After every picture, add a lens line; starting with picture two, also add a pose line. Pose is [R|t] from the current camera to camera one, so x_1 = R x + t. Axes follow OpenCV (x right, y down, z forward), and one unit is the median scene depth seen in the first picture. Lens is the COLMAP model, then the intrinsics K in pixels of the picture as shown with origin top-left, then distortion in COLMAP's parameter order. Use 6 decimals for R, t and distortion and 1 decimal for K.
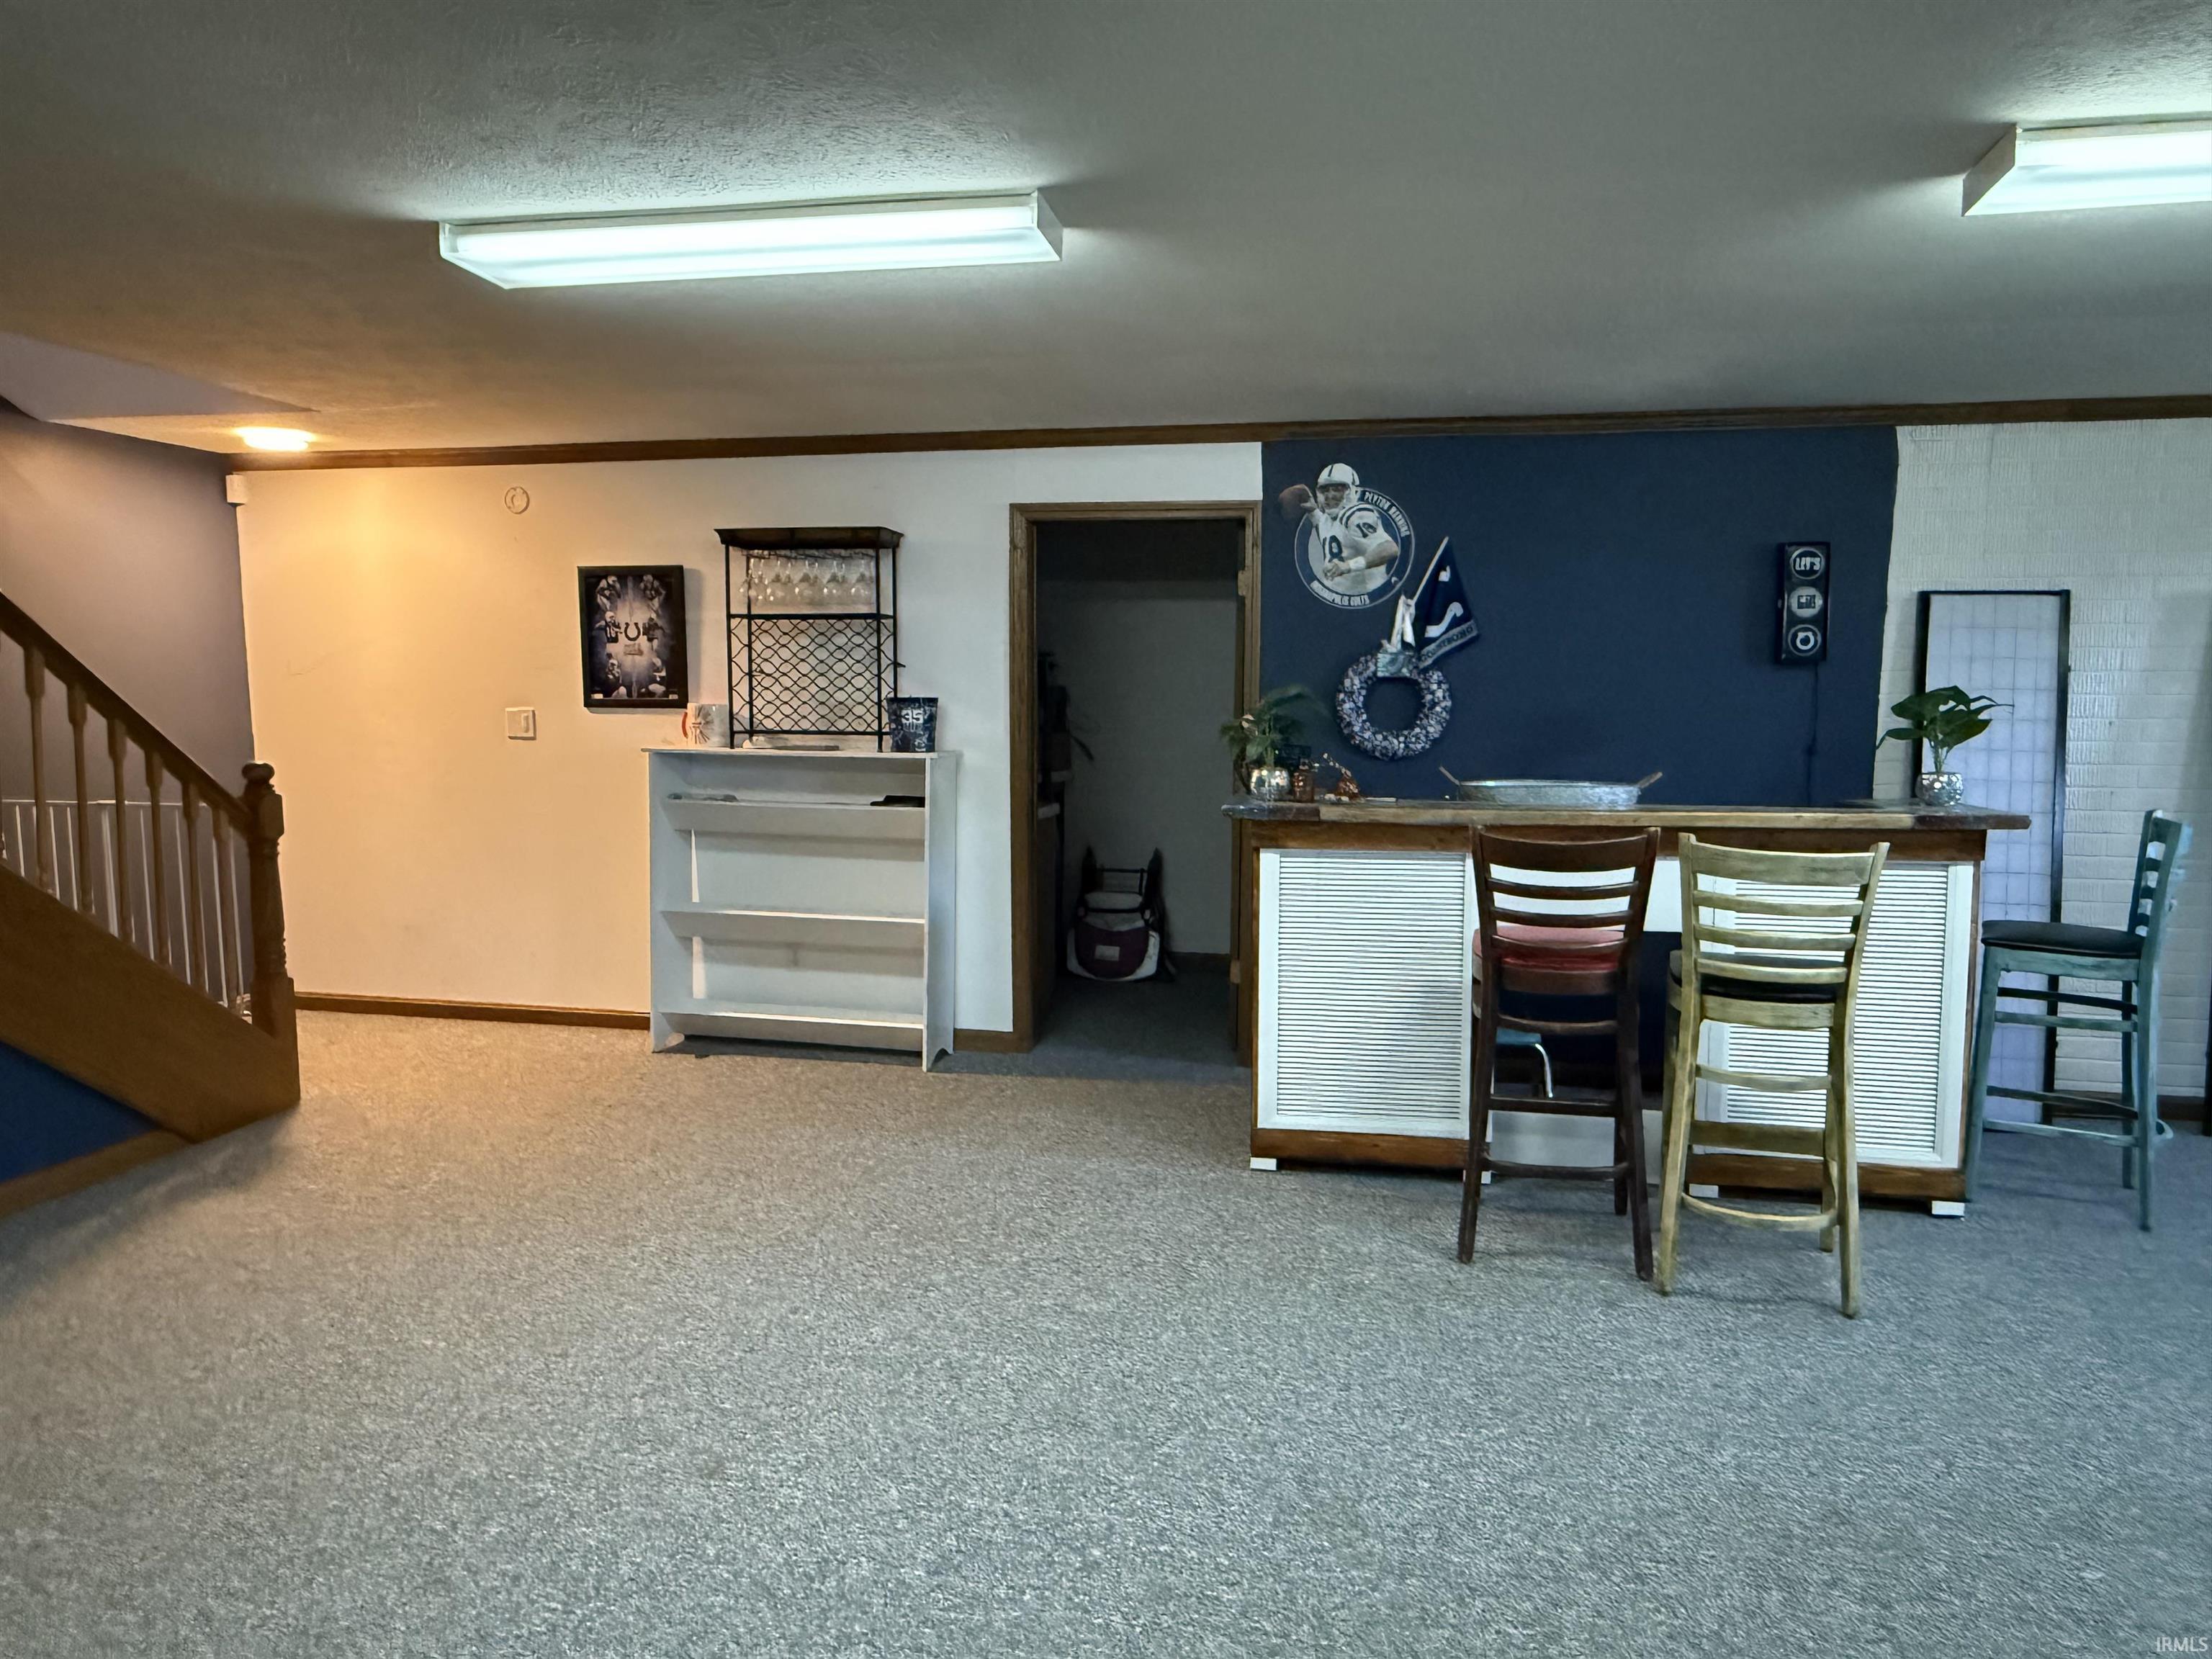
lens RADIAL K [[1411.4, 0, 1106.7], [0, 1411.4, 841.8], [0, 0, 1]] dist [0.011012, 0.001518]
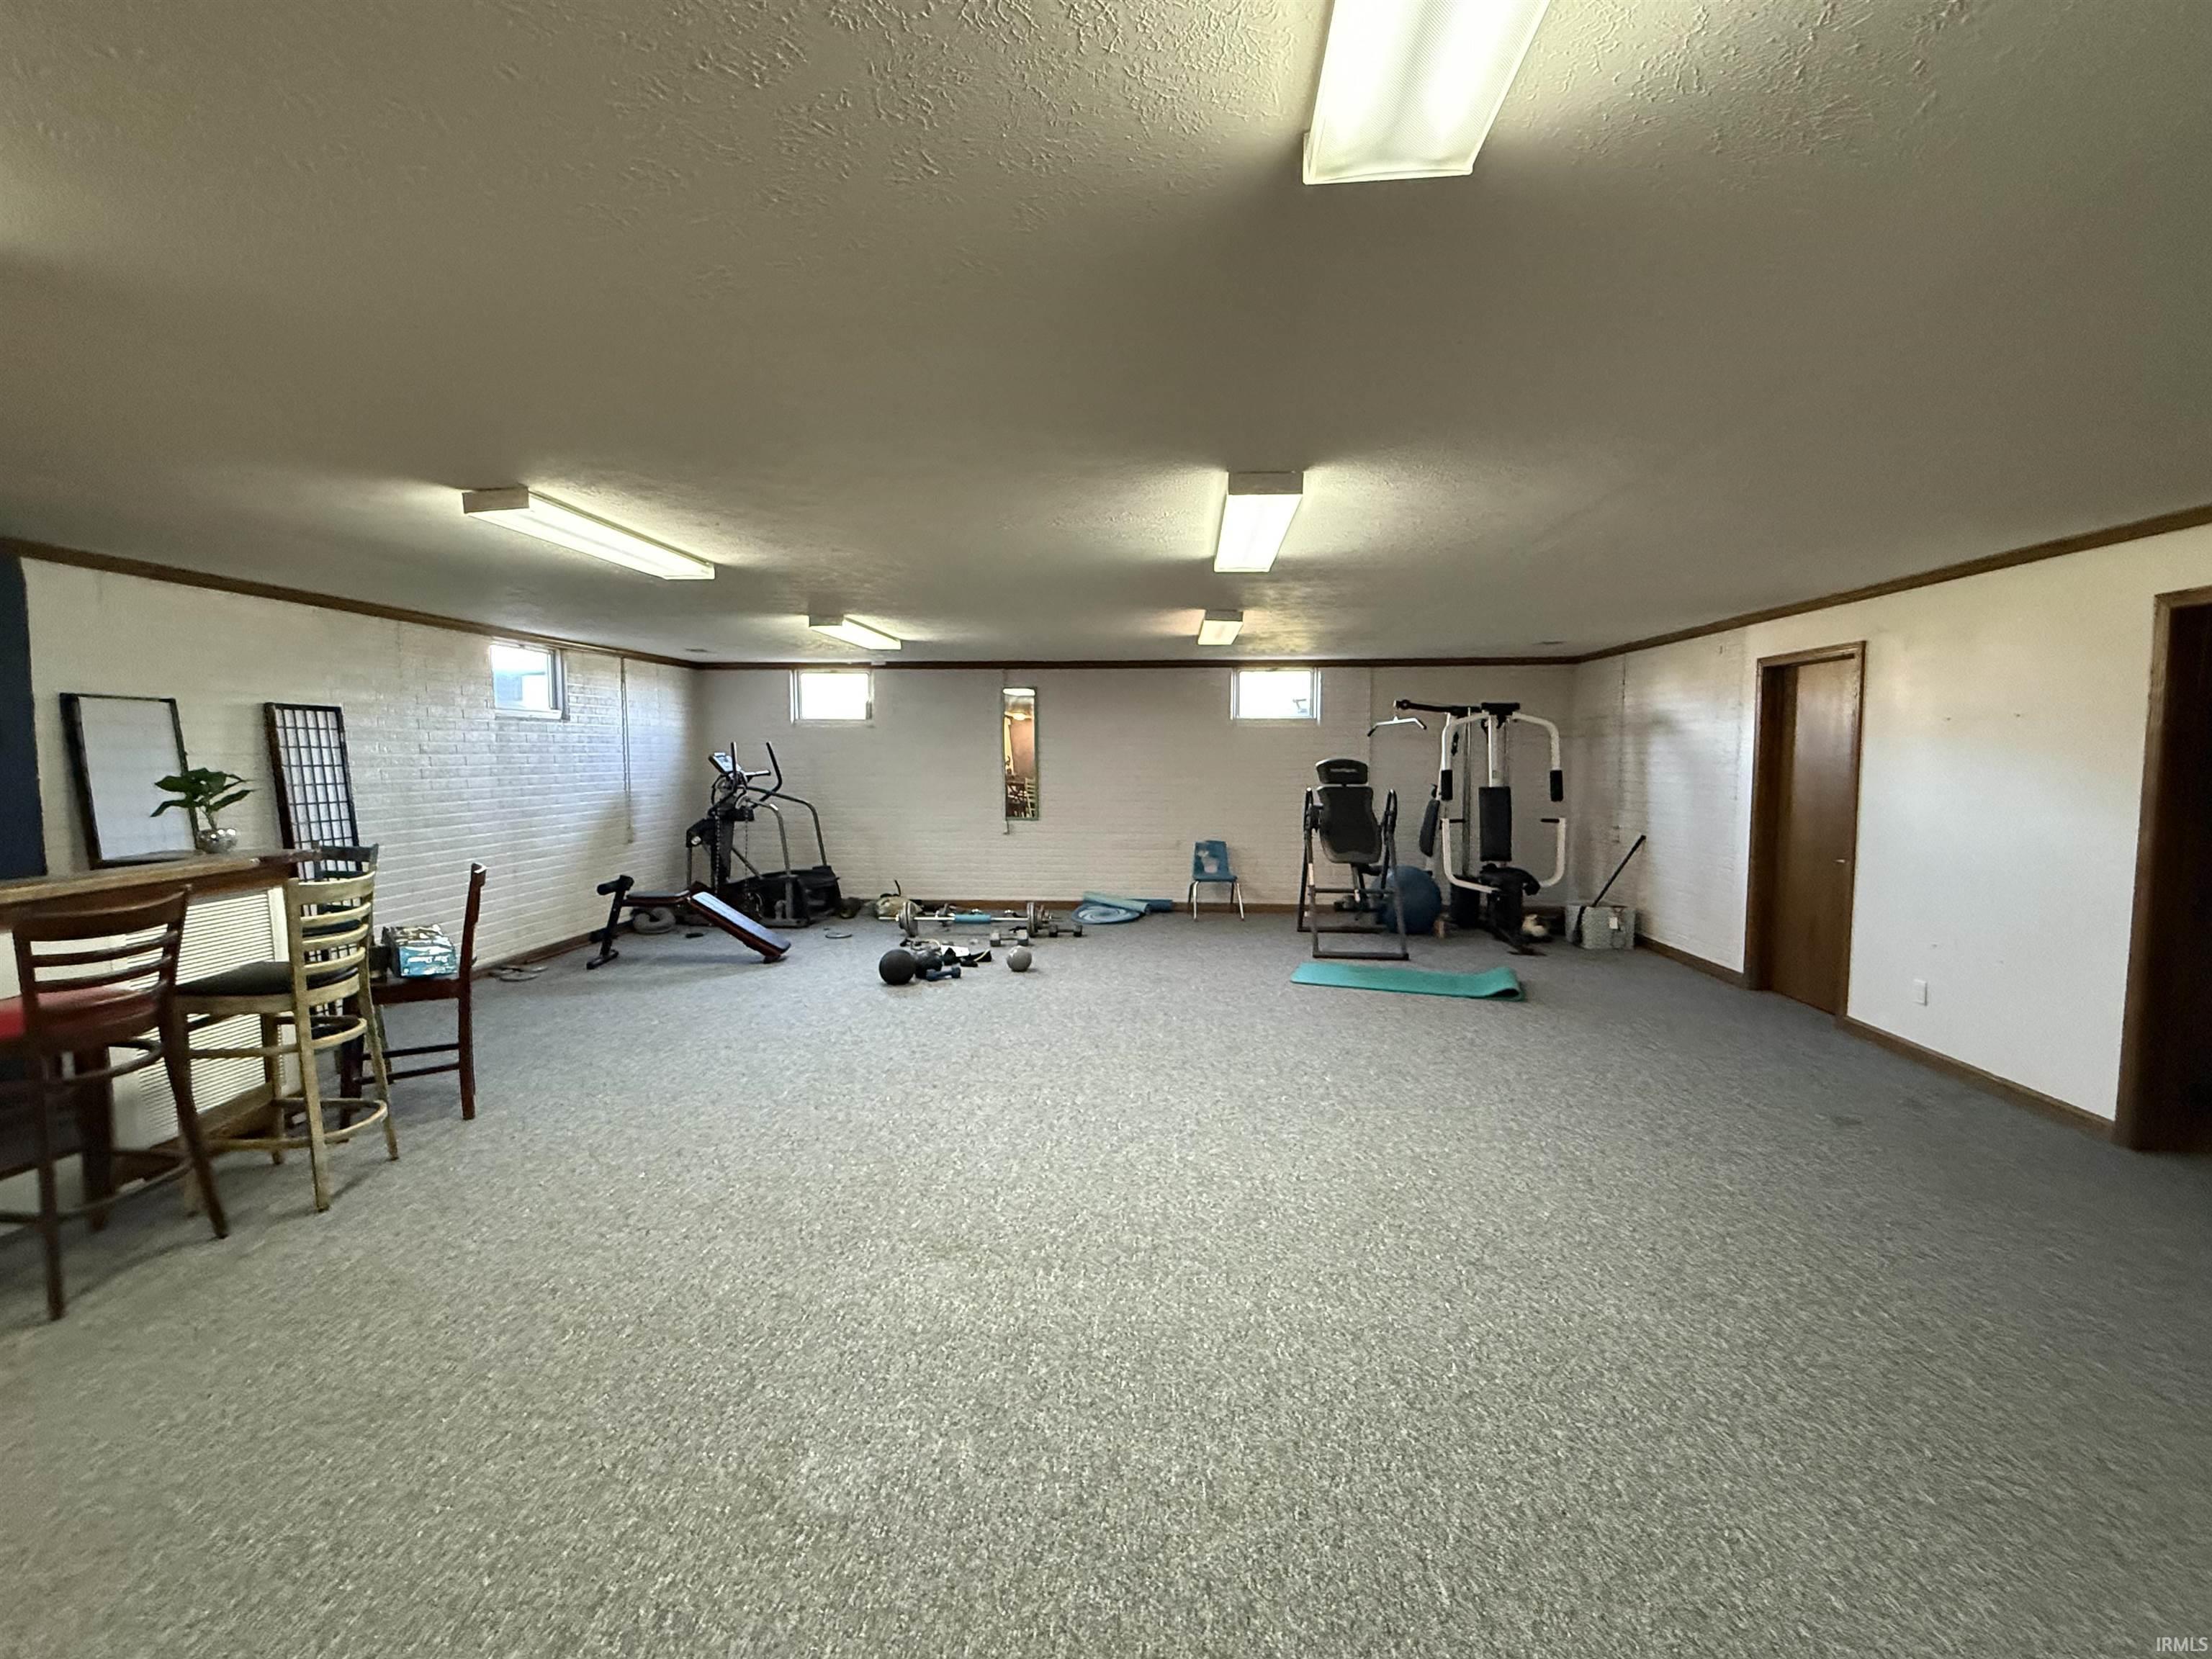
lens RADIAL K [[968.3, 0, 1105.9], [0, 968.3, 819.6], [0, 0, 1]] dist [0.000011, -0.000159]
pose [[-0.117746, -0.073218, 0.990341, -0.542752], [0.114096, 0.989676, 0.086735, -0.046761], [-0.986467, 0.123207, -0.108177, 0.261489]]
